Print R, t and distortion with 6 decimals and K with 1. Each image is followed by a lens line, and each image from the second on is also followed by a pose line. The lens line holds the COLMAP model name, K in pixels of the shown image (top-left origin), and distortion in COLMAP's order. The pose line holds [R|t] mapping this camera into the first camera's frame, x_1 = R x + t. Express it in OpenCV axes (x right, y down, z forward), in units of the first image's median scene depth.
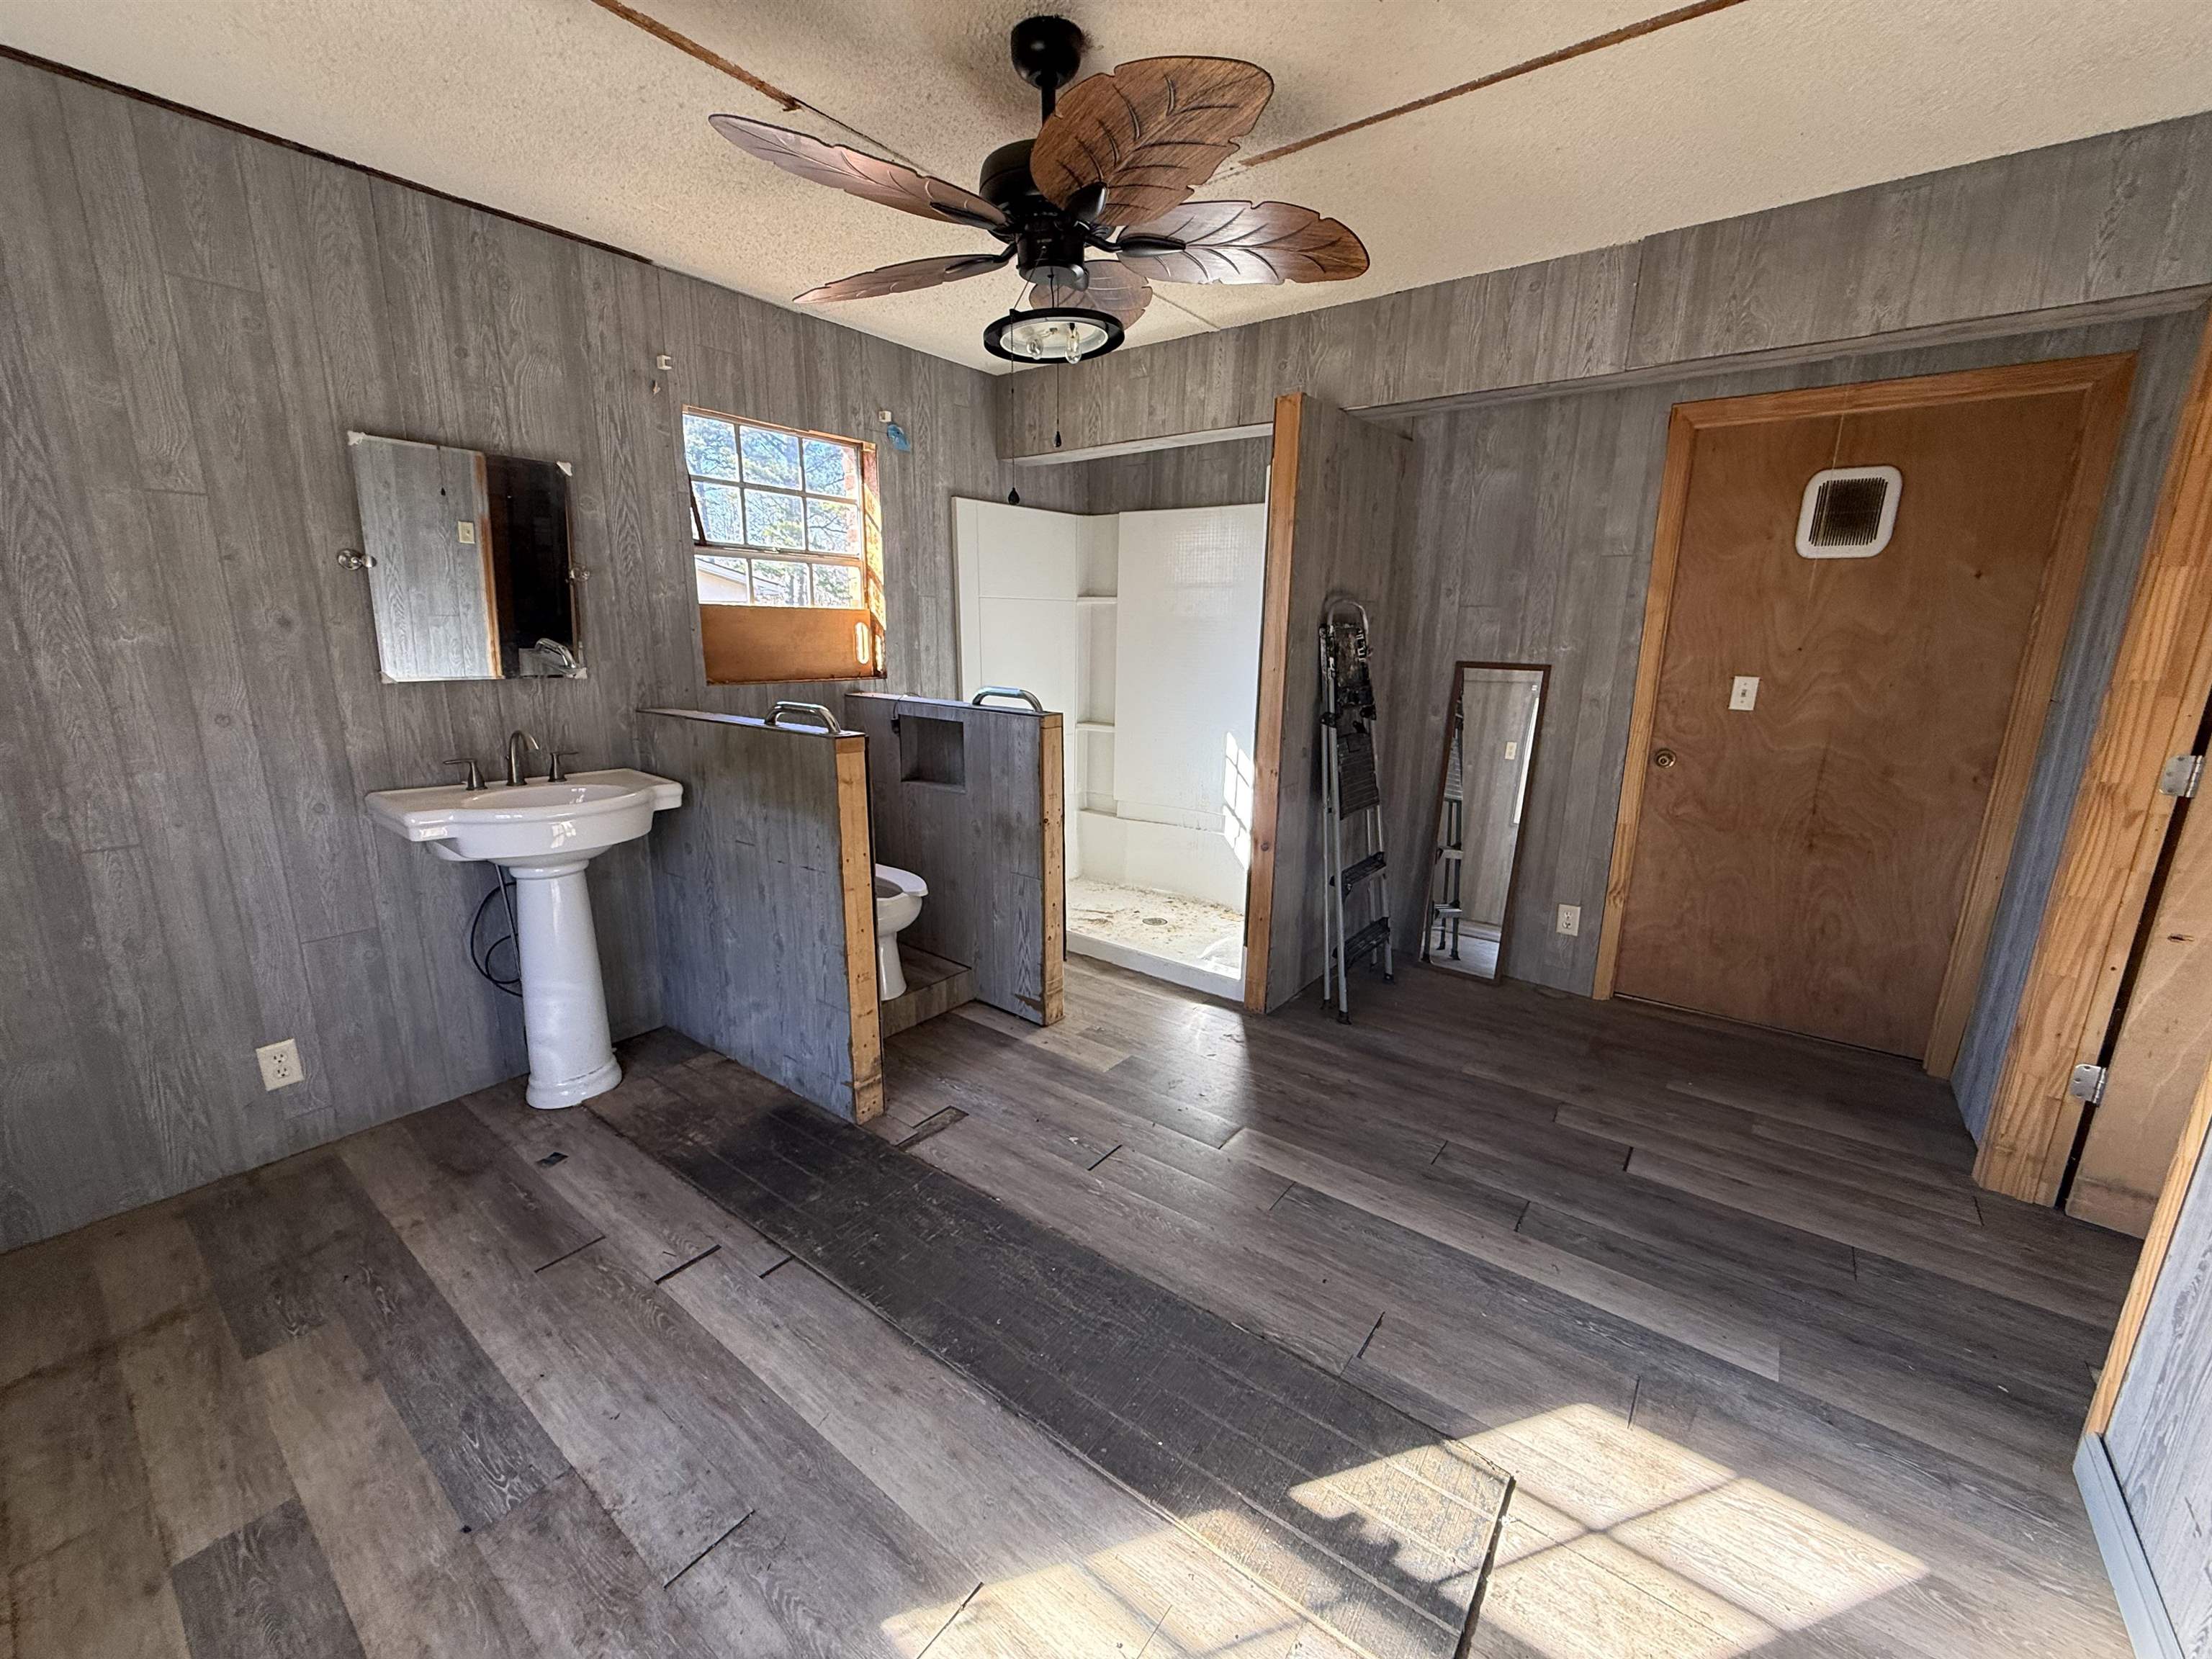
lens RADIAL K [[878.4, 0, 1099.3], [0, 878.4, 830.2], [0, 0, 1]] dist [-0.001216, 0.000377]
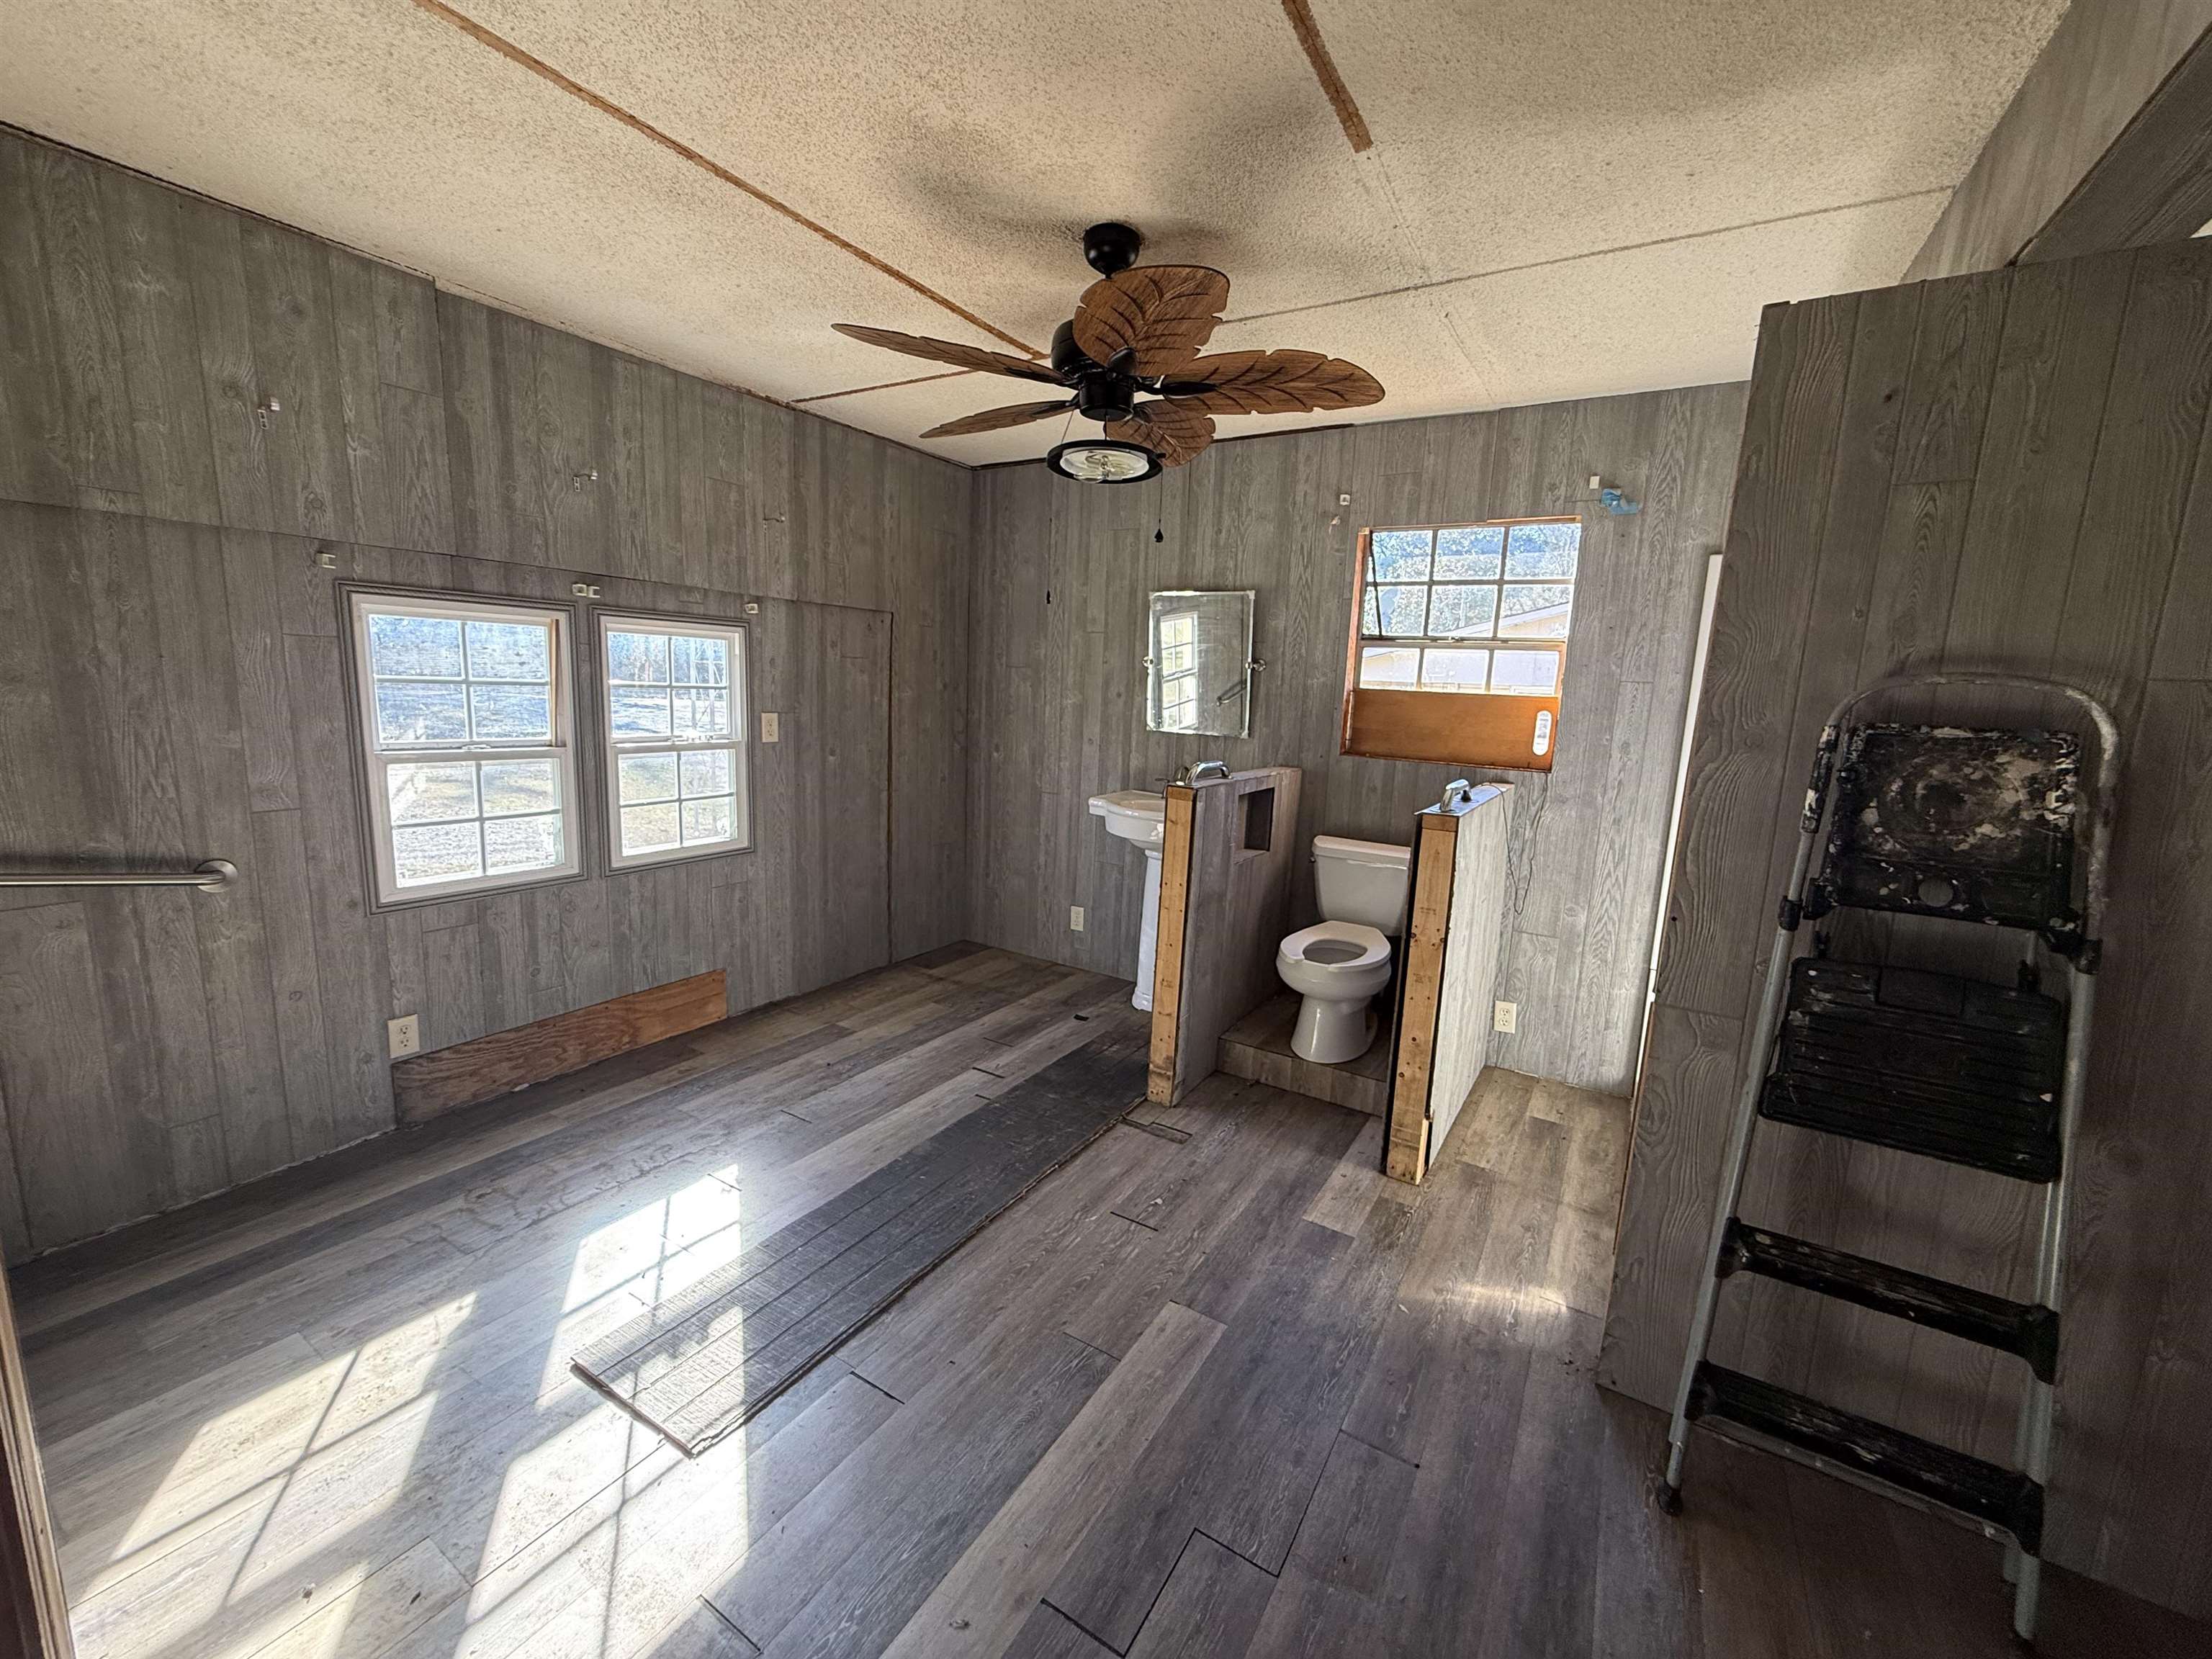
lens RADIAL K [[878.4, 0, 1103.2], [0, 878.4, 834.6], [0, 0, 1]] dist [-0.001216, 0.000377]
pose [[0.103396, 0.159482, -0.981771, 0.990679], [-0.266180, 0.955496, 0.127181, -0.179749], [0.958362, 0.248178, 0.141245, 0.772914]]
